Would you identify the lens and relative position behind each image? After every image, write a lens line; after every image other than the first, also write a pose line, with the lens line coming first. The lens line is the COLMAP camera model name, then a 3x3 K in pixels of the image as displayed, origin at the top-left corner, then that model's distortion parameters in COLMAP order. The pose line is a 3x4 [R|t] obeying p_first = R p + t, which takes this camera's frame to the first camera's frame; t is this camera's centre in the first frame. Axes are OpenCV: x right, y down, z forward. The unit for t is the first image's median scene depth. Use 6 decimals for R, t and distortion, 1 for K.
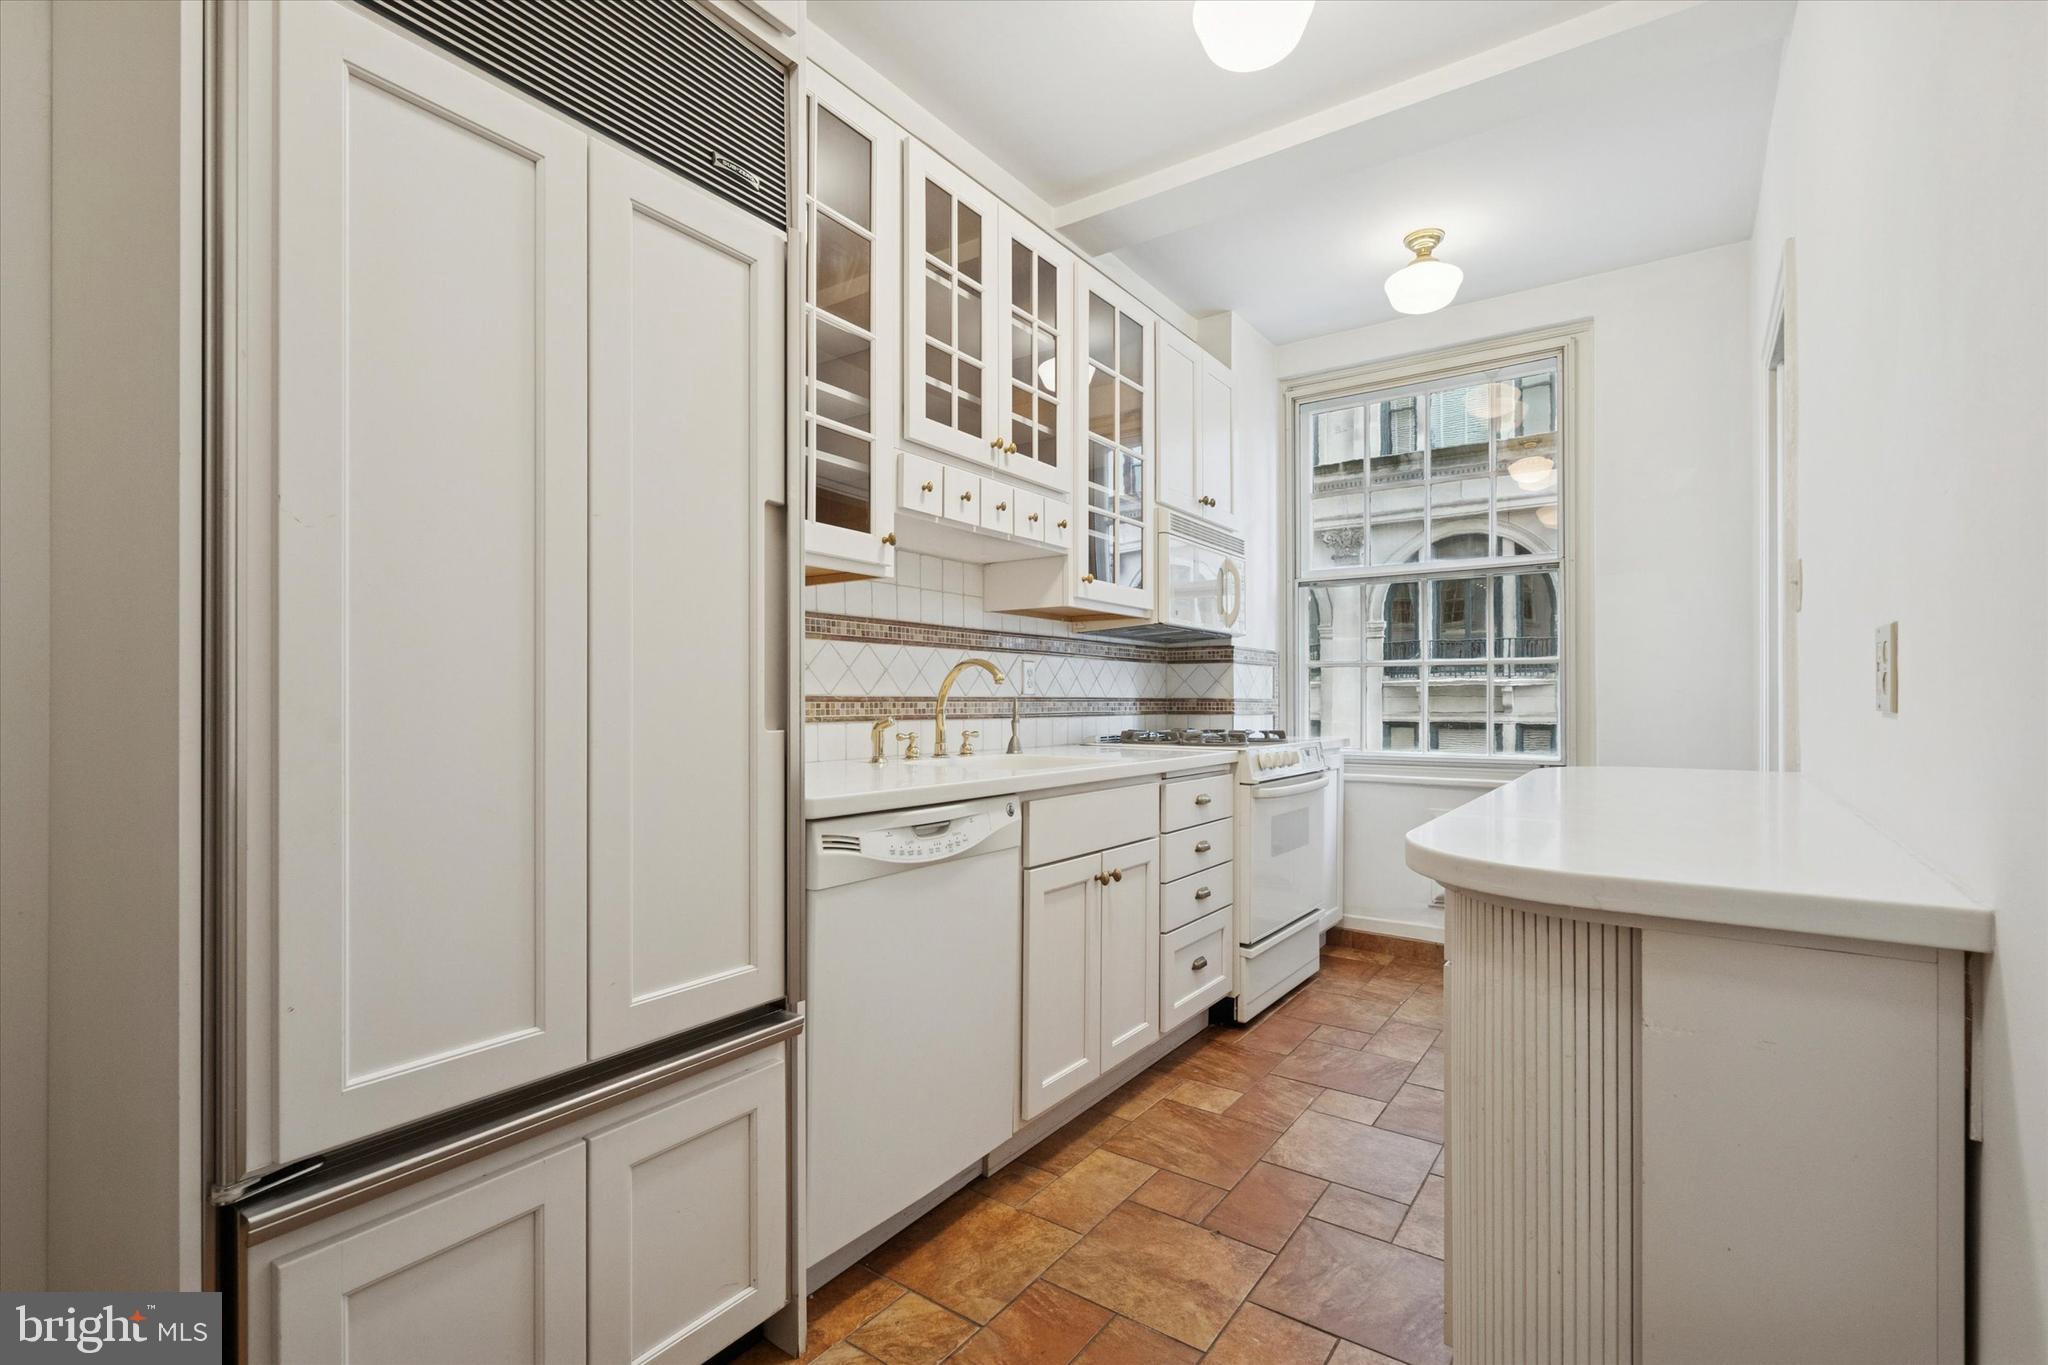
lens RADIAL K [[937.6, 0, 1009.0], [0, 937.6, 698.6], [0, 0, 1]] dist [-0.003189, 0.001254]
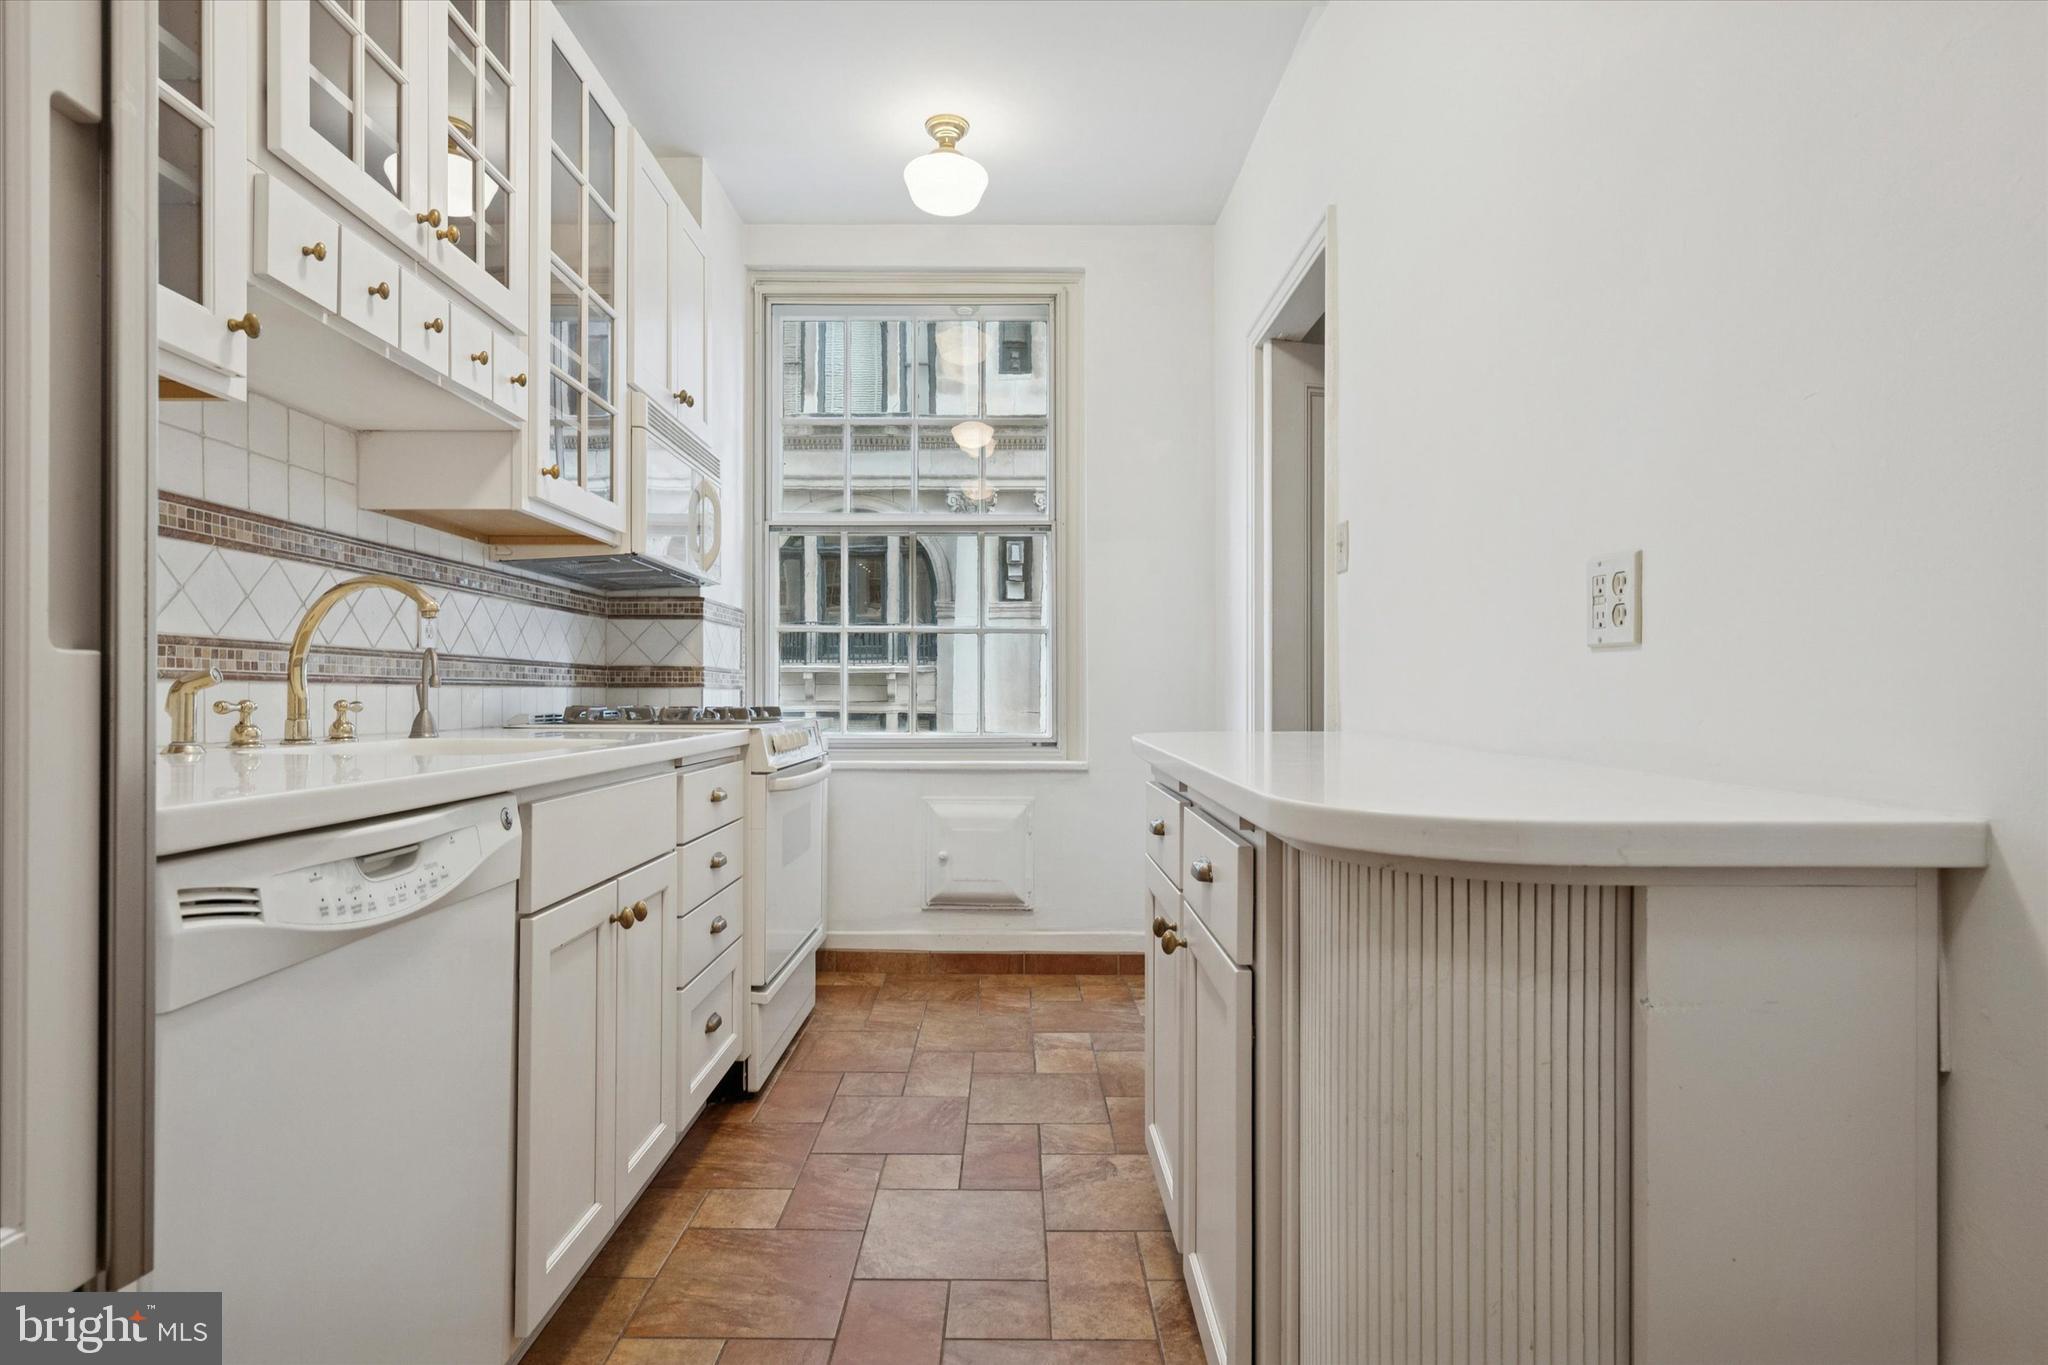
lens RADIAL K [[1089.1, 0, 1009.6], [0, 1089.1, 688.0], [0, 0, 1]] dist [0.002430, 0.000795]
pose [[0.812497, 0.003885, 0.582952, -0.109644], [-0.002364, 0.999992, -0.003369, 0.029416], [-0.582961, 0.001359, 0.812499, 0.201556]]
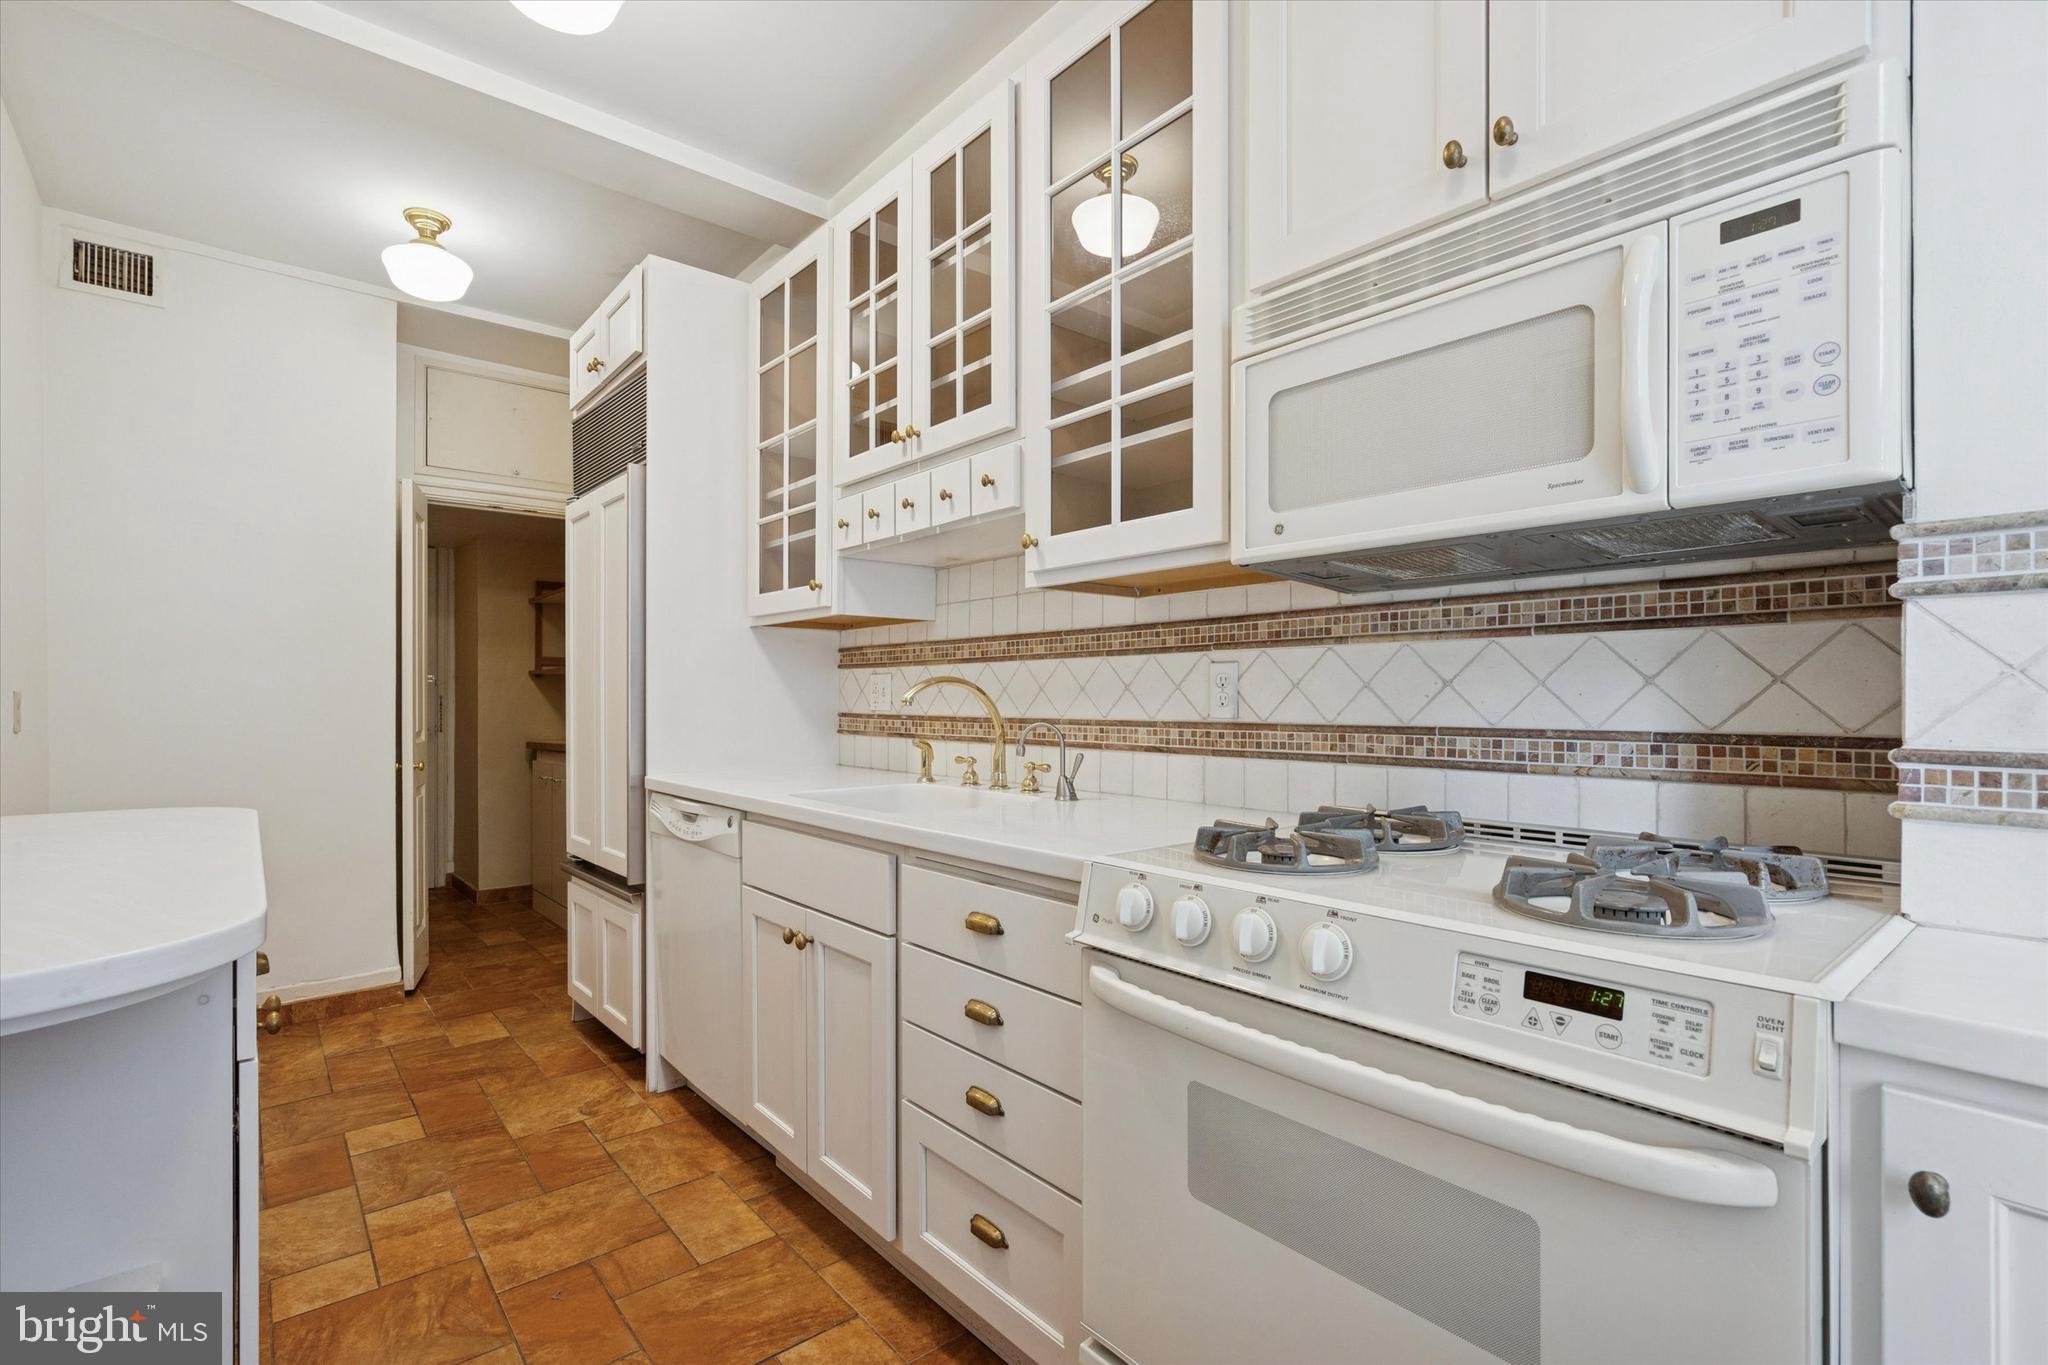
lens RADIAL K [[937.6, 0, 1011.8], [0, 937.6, 694.4], [0, 0, 1]] dist [-0.003189, 0.001254]
pose [[-0.252275, -0.002136, -0.967653, 0.775541], [0.005600, 0.999978, -0.003667, -0.021644], [0.967639, -0.006344, -0.252258, 1.248235]]
